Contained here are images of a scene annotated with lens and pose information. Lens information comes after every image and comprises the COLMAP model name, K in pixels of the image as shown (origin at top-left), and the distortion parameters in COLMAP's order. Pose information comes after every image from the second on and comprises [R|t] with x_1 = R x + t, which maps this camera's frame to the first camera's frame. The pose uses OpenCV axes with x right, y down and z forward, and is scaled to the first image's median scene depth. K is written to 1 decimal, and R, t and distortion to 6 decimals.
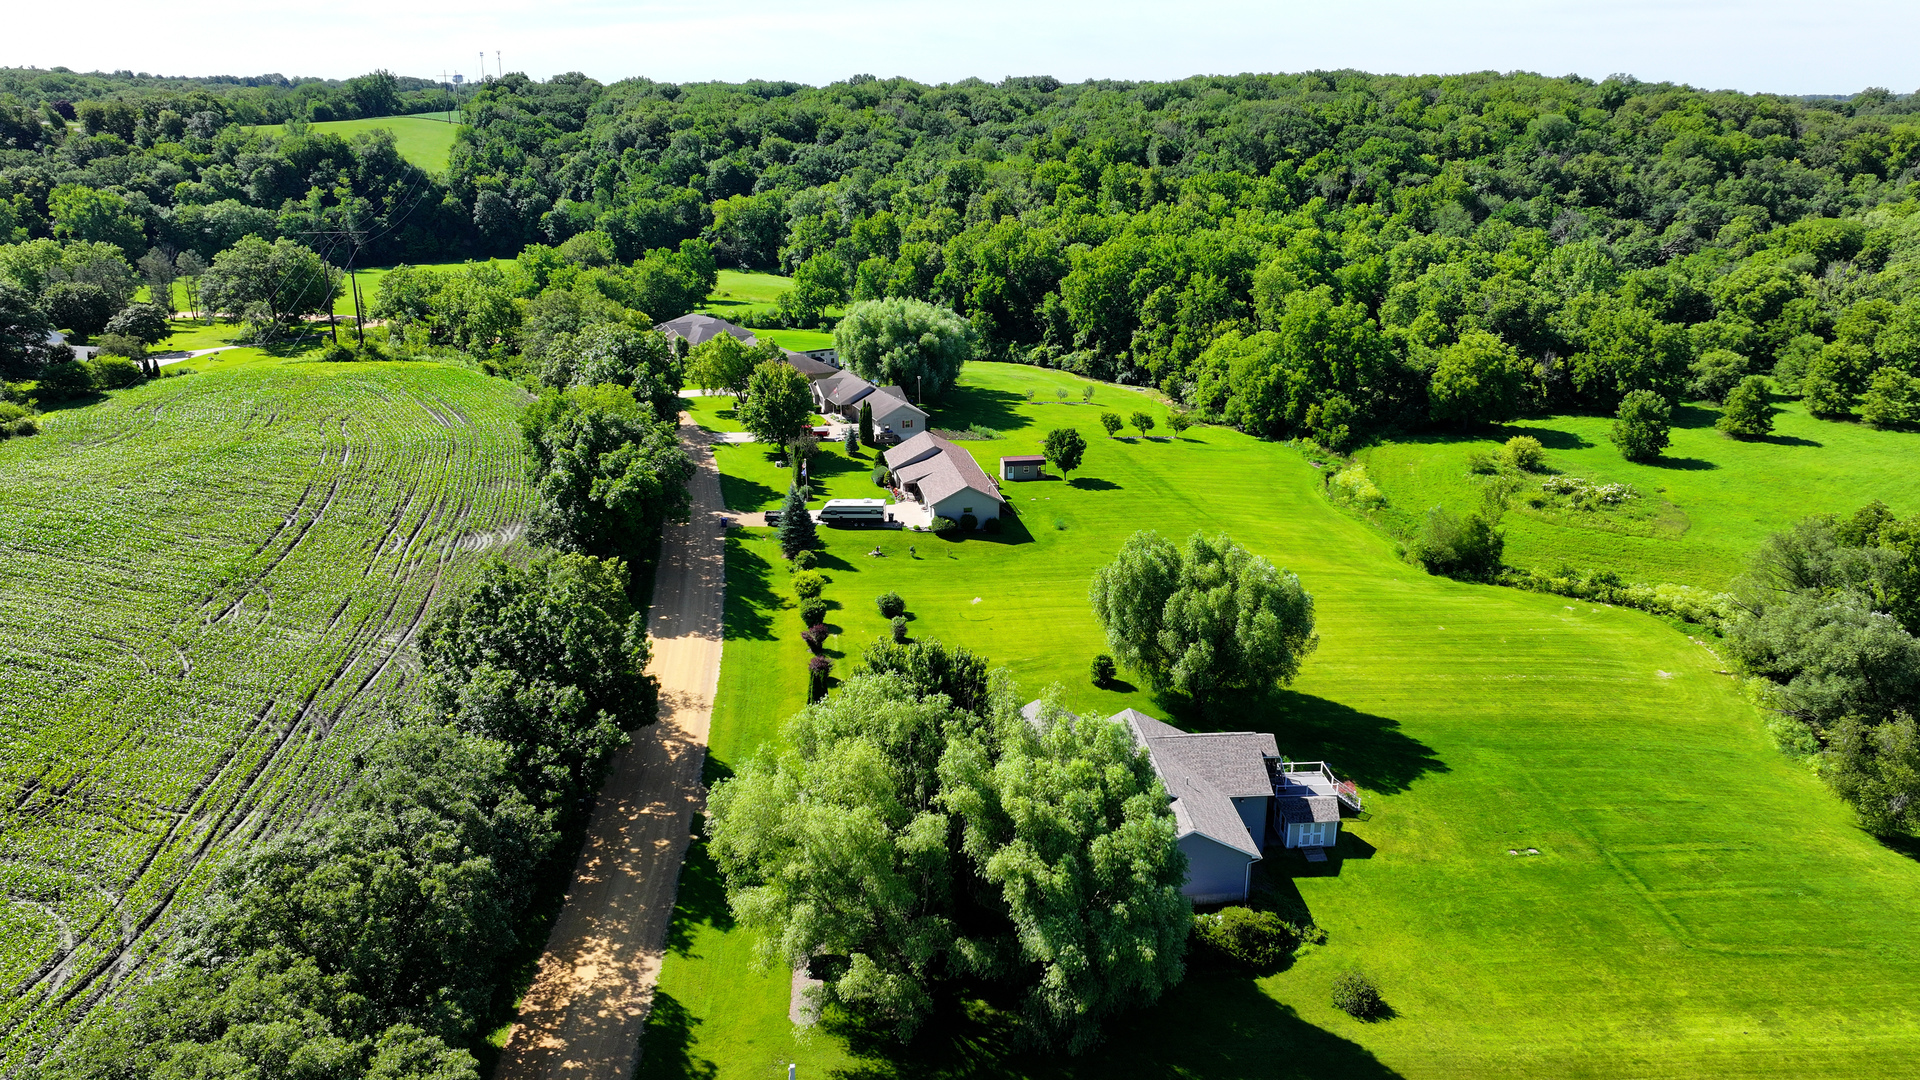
lens RADIAL K [[1343.4, 0, 953.4], [0, 1343.4, 546.3], [0, 0, 1]] dist [0.007280, 0.015587]
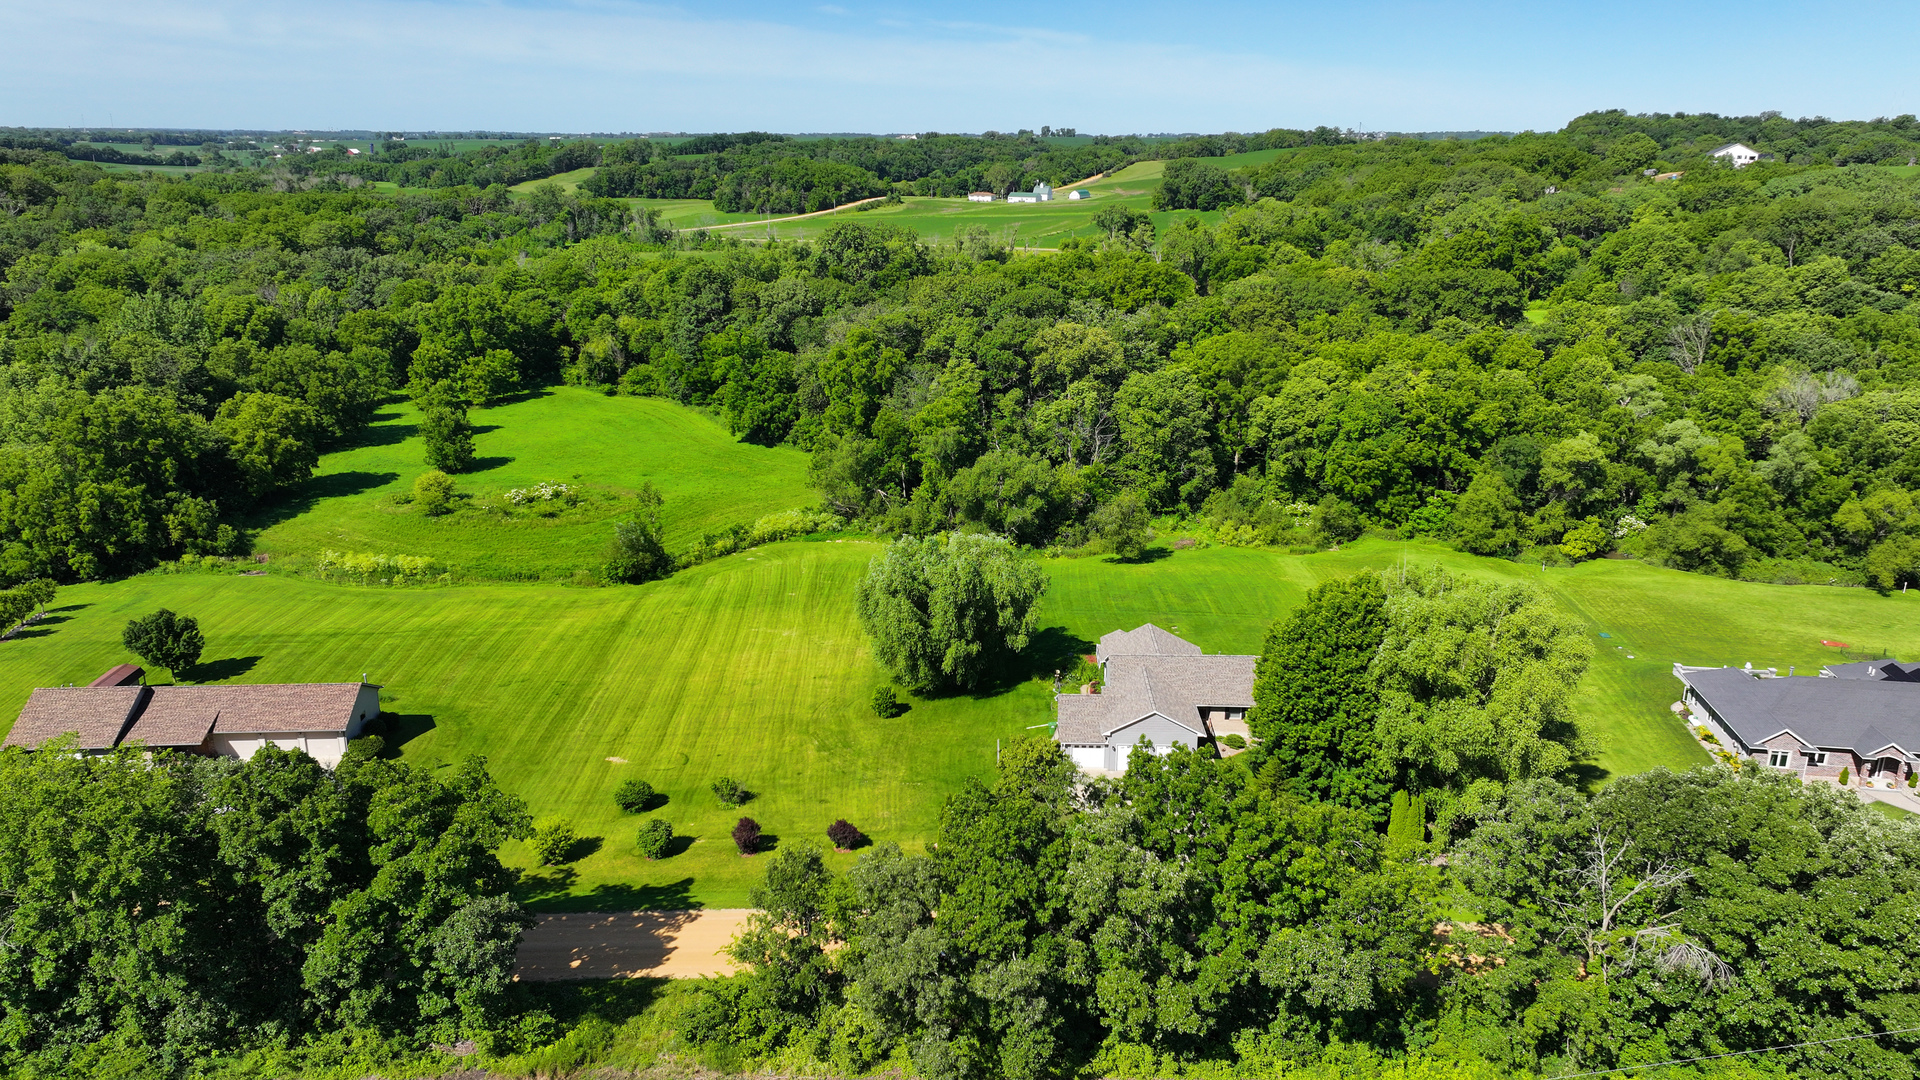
lens RADIAL K [[1343.4, 0, 959.1], [0, 1343.4, 540.0], [0, 0, 1]] dist [0.007280, 0.015587]
pose [[0.110851, -0.292403, 0.949849, -0.457836], [0.312087, 0.917635, 0.246065, -0.143439], [-0.943564, 0.269159, 0.192976, 0.396889]]
